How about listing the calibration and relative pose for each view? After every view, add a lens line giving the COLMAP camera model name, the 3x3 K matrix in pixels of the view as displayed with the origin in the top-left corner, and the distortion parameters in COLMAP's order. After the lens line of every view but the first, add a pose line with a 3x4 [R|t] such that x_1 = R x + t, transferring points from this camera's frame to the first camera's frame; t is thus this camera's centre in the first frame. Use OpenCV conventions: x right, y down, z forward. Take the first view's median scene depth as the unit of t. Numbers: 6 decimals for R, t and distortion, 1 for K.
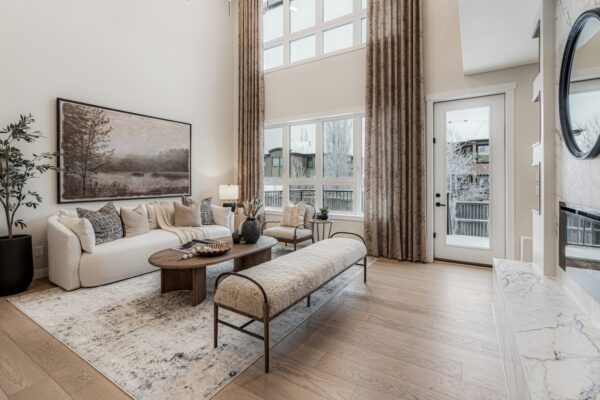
lens RADIAL K [[290.7, 0, 293.1], [0, 290.7, 181.9], [0, 0, 1]] dist [-0.000051, 0.000117]
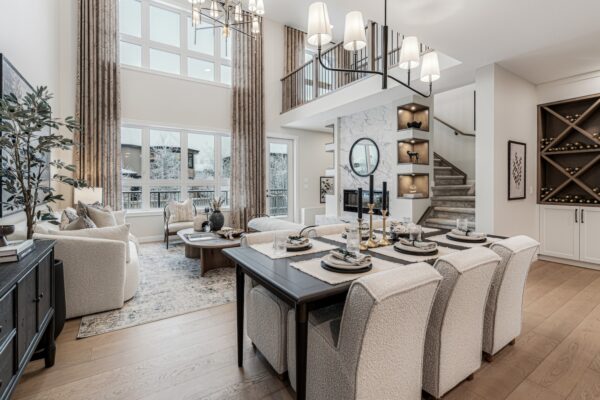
lens RADIAL K [[274.9, 0, 299.1], [0, 274.9, 193.2], [0, 0, 1]] dist [-0.000637, -0.000061]
pose [[0.422353, -0.033093, 0.905827, -0.845663], [0.003019, 0.999379, 0.035103, 0.003203], [-0.906427, -0.012092, 0.422190, 0.113278]]
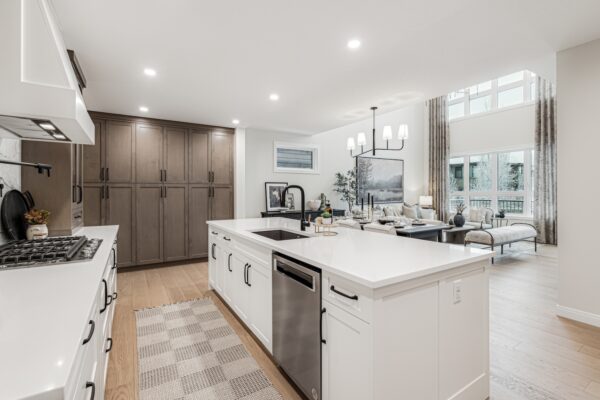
lens RADIAL K [[274.9, 0, 299.1], [0, 274.9, 193.2], [0, 0, 1]] dist [-0.000637, -0.000061]
pose [[0.898674, -0.003158, -0.438607, -0.222005], [0.003738, 0.999993, 0.000459, -0.009676], [0.438602, -0.002052, 0.898679, -0.806810]]
